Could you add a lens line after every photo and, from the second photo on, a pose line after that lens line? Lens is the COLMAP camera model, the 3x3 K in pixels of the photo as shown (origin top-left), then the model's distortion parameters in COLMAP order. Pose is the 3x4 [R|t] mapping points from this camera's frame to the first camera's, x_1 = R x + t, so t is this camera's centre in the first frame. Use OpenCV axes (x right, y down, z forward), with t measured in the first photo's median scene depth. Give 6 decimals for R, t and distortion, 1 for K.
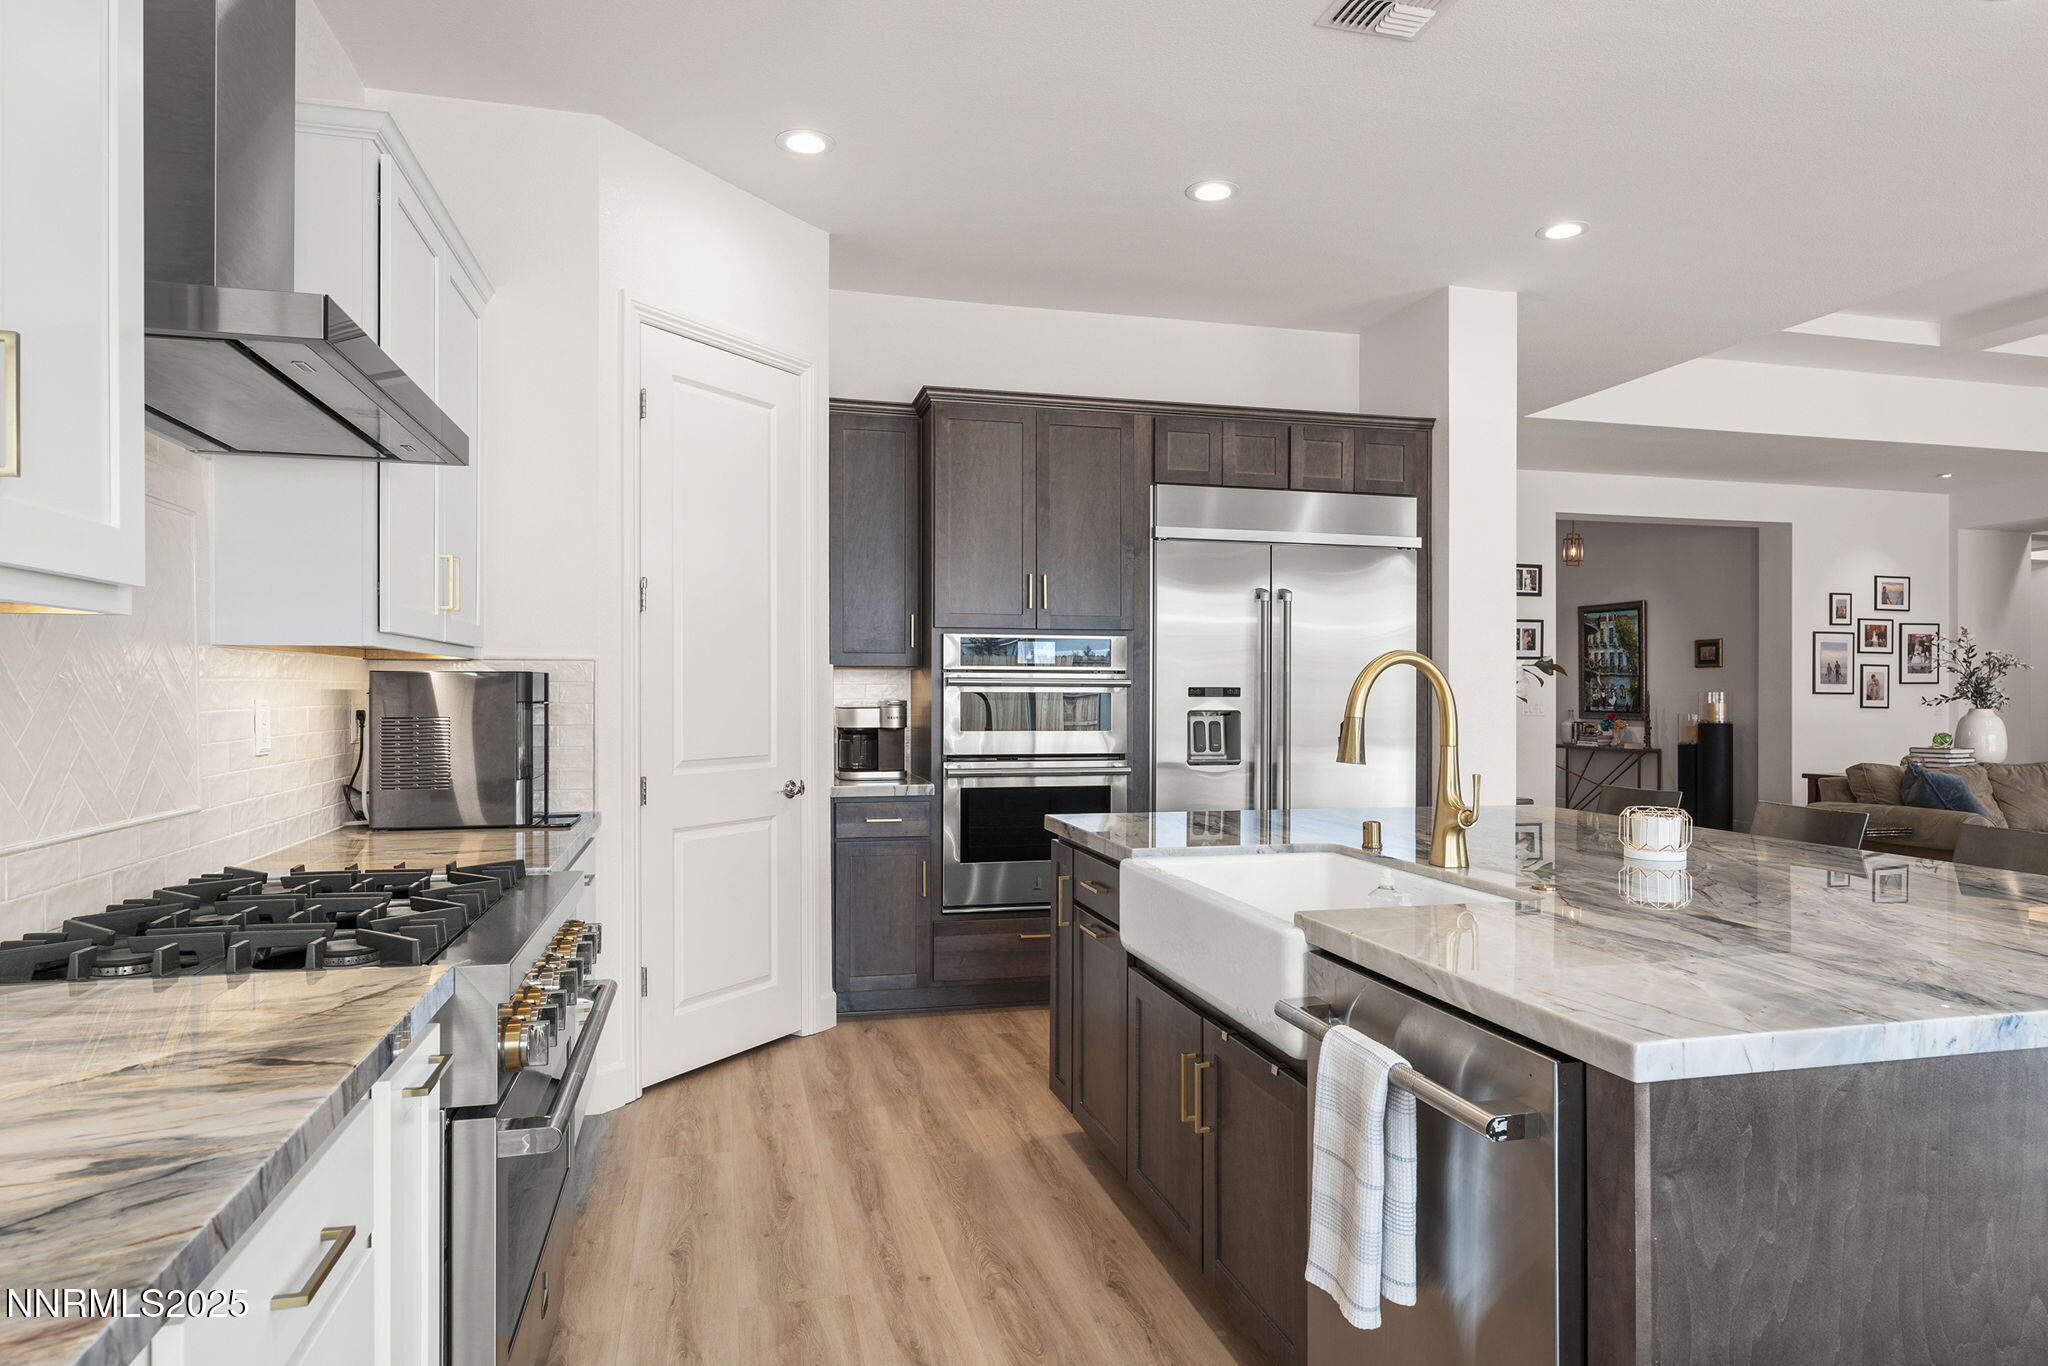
lens RADIAL K [[1215.0, 0, 1024.4], [0, 1215.0, 677.3], [0, 0, 1]] dist [0.015434, 0.000675]
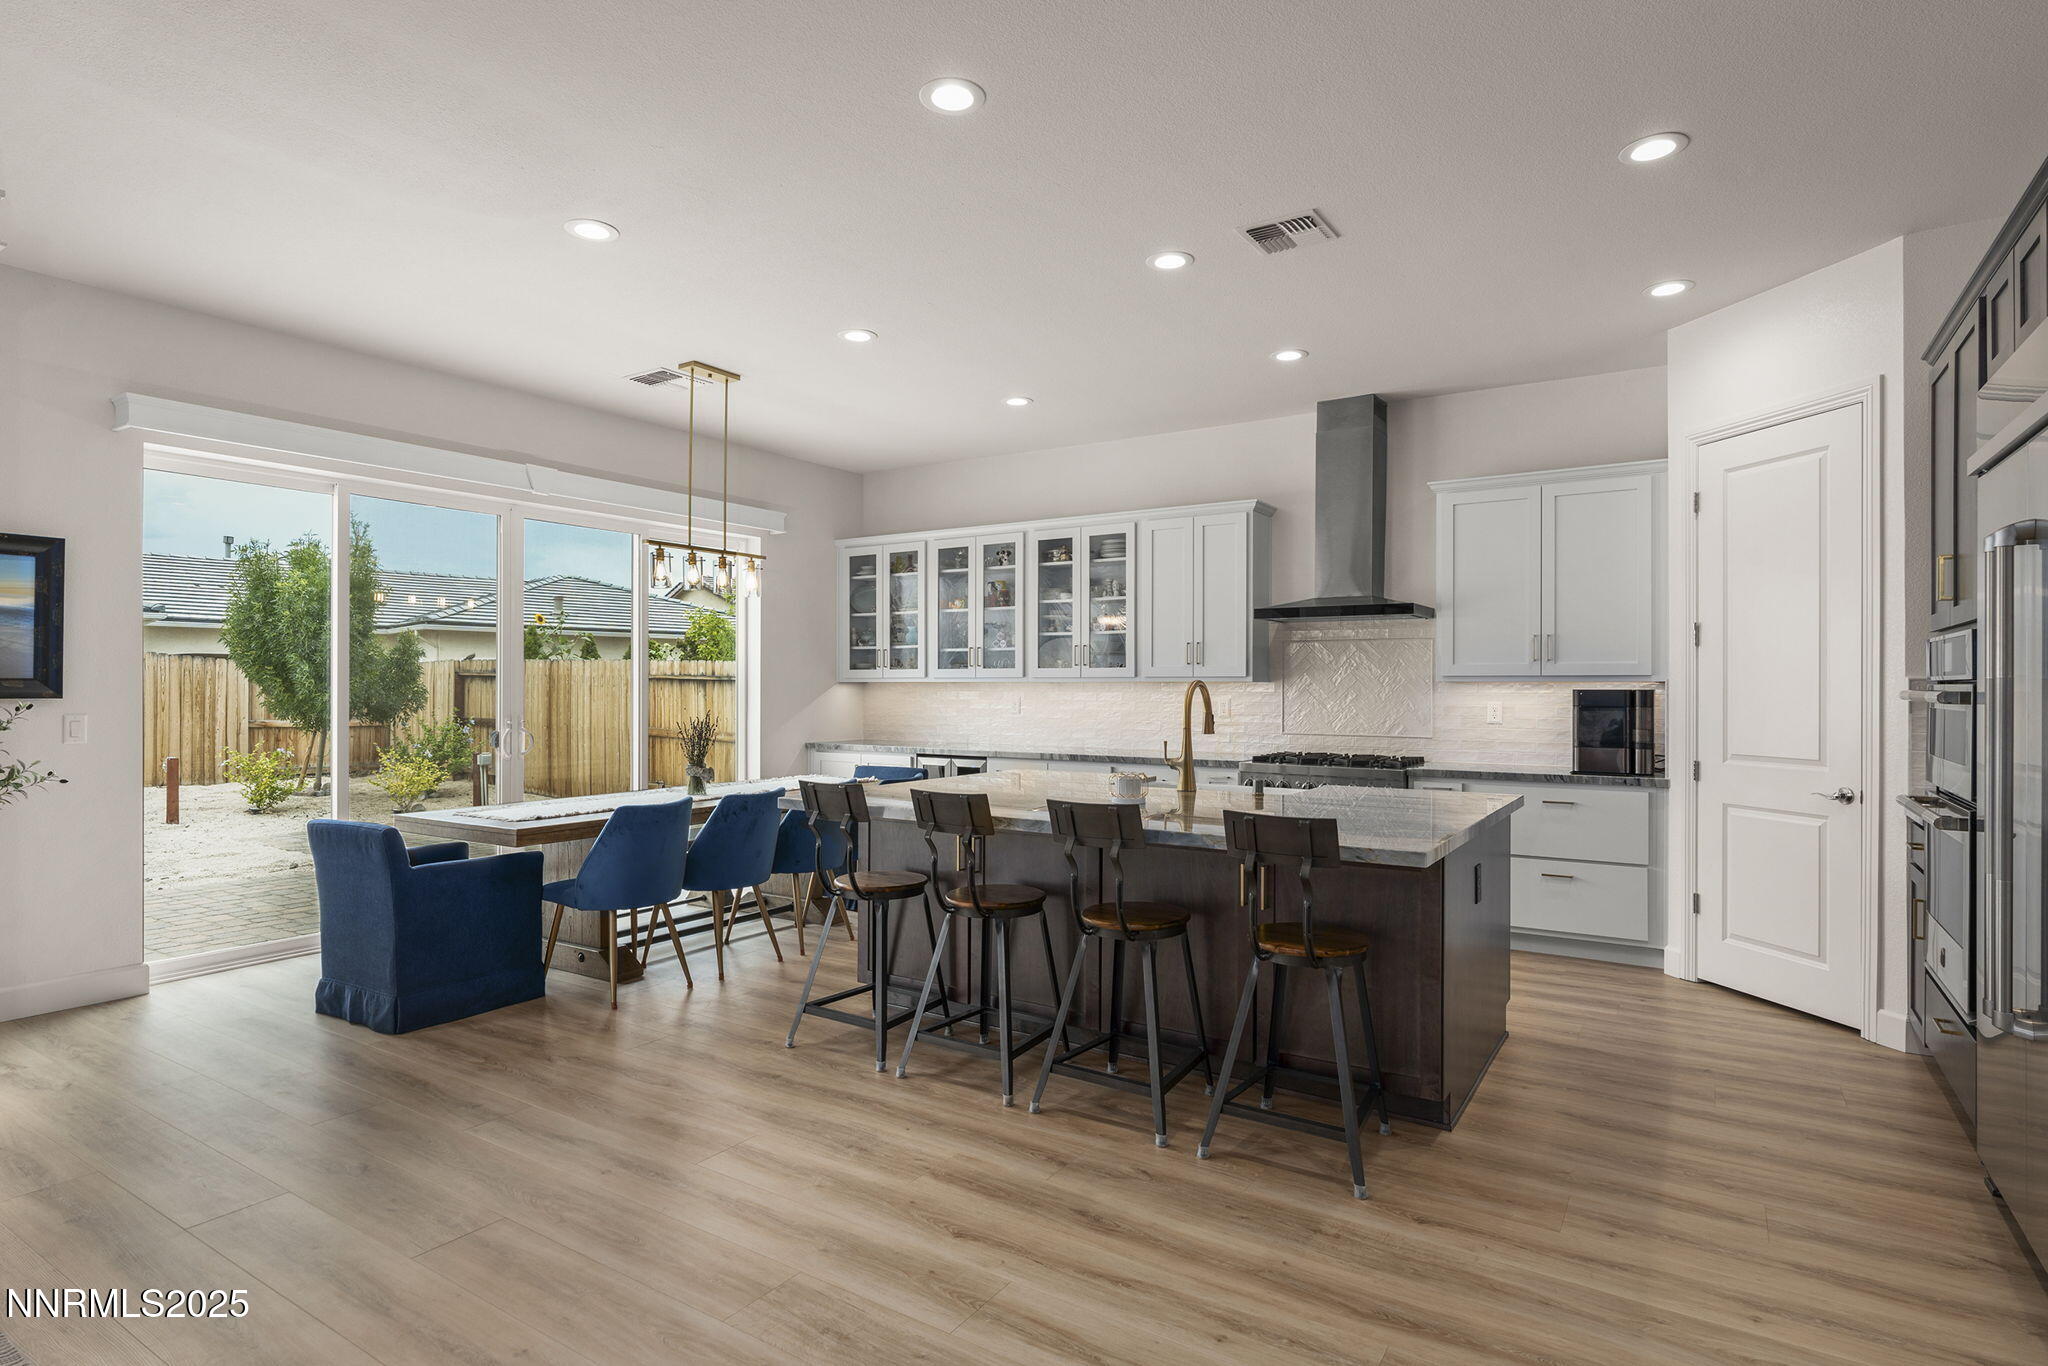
lens RADIAL K [[1056.7, 0, 1030.6], [0, 1056.7, 686.4], [0, 0, 1]] dist [-0.004799, 0.003155]
pose [[-0.733546, -0.006489, -0.679609, 0.827817], [0.003068, 0.999913, -0.012859, 0.004121], [0.679633, -0.011518, -0.733462, 1.023011]]
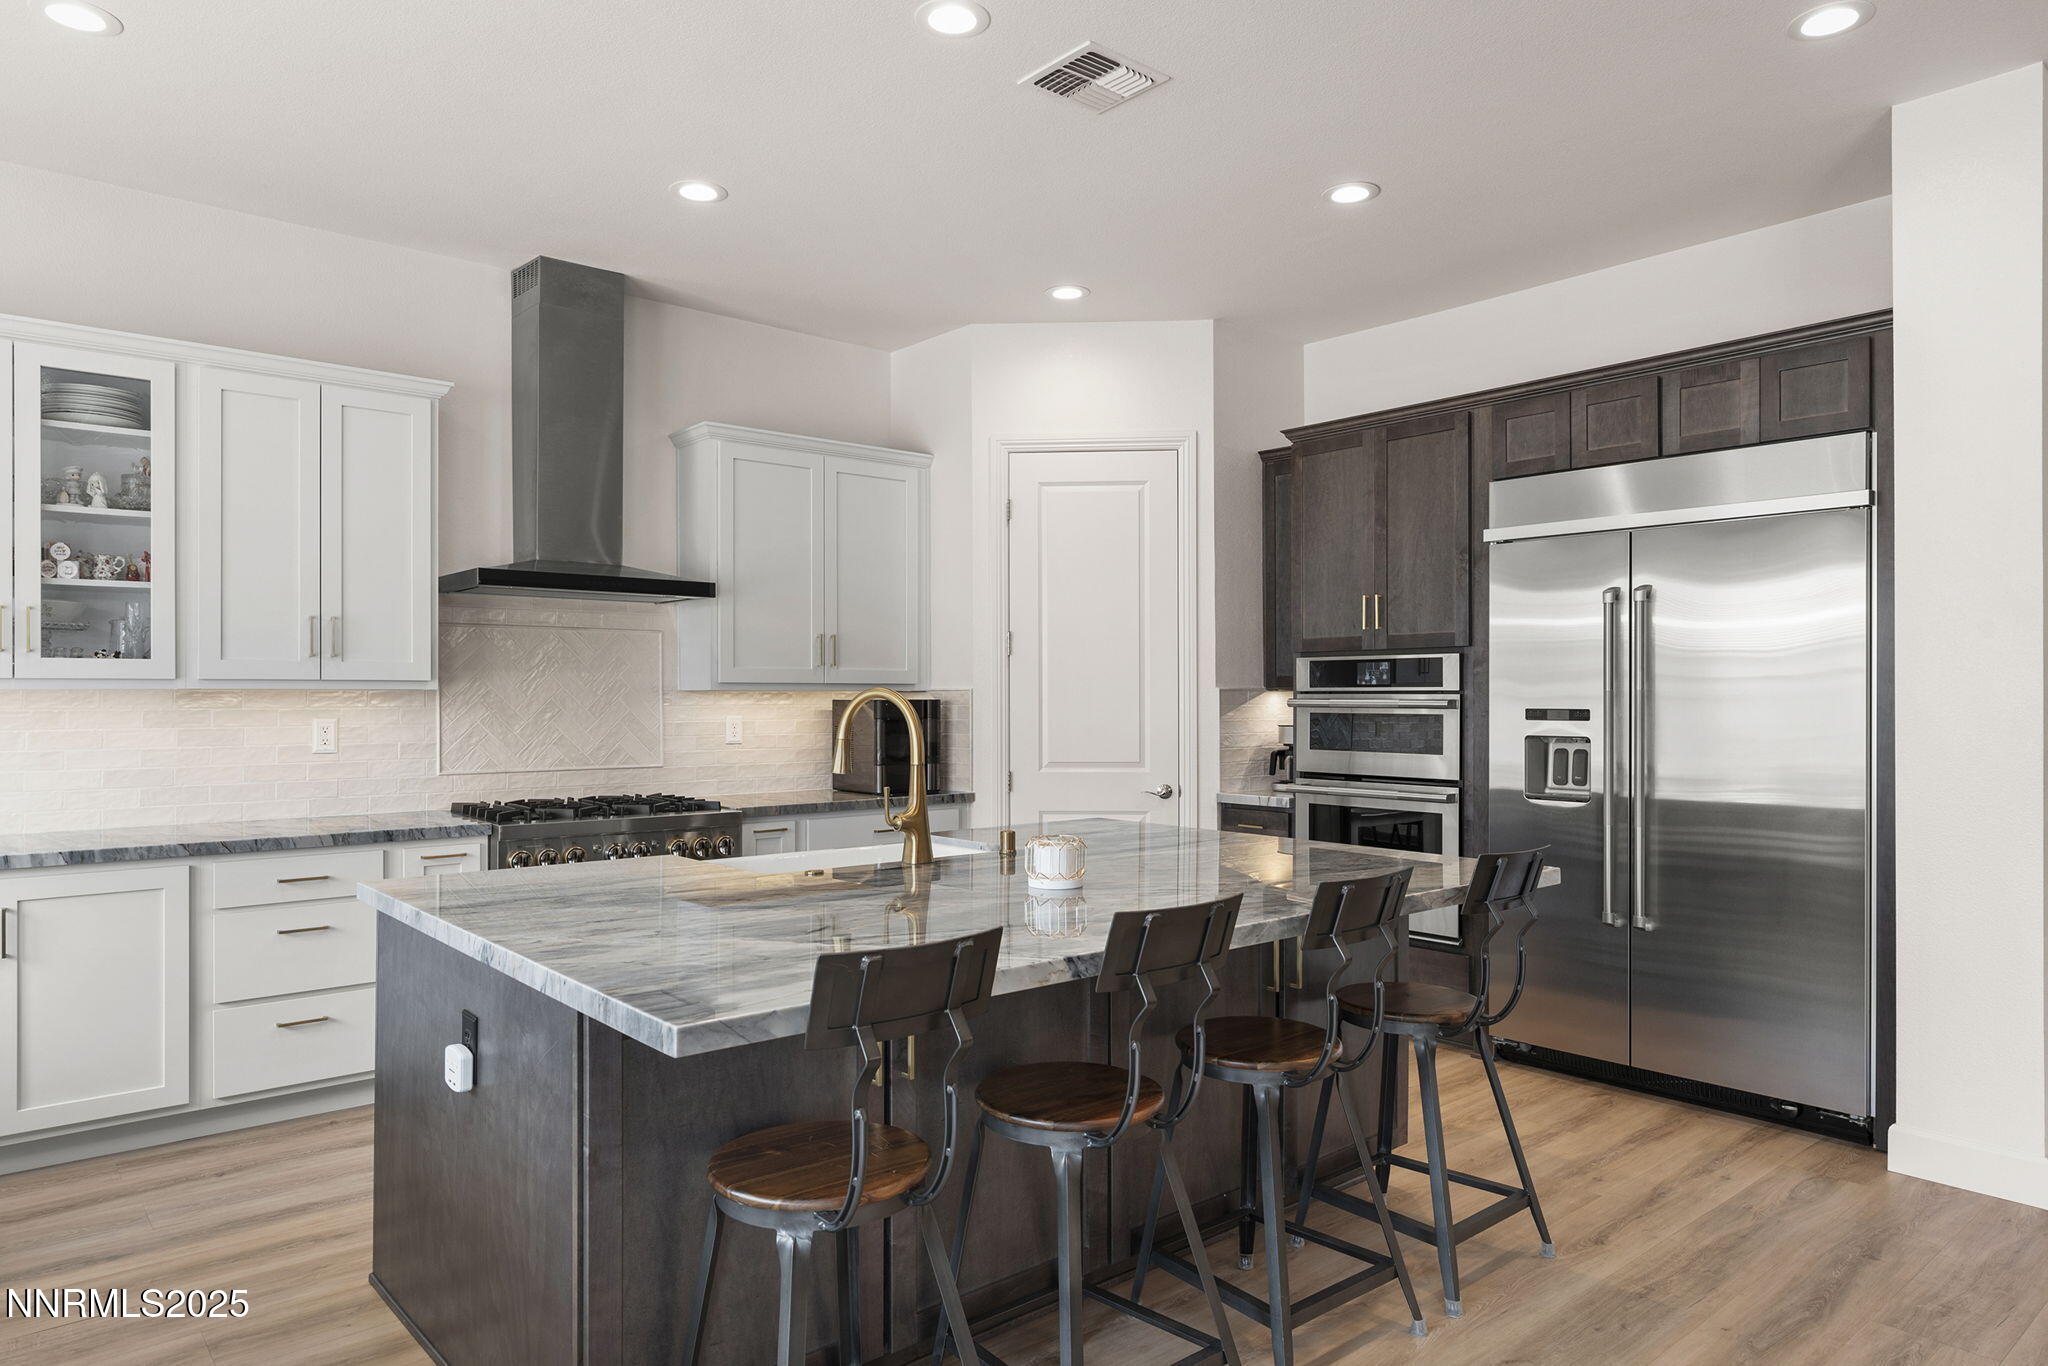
lens RADIAL K [[1265.2, 0, 1025.4], [0, 1265.2, 693.7], [0, 0, 1]] dist [0.000811, 0.000303]
pose [[0.438659, -0.005949, -0.898634, 0.763289], [0.014463, 0.999895, 0.000441, -0.007982], [0.898537, -0.013191, 0.438699, 0.270236]]
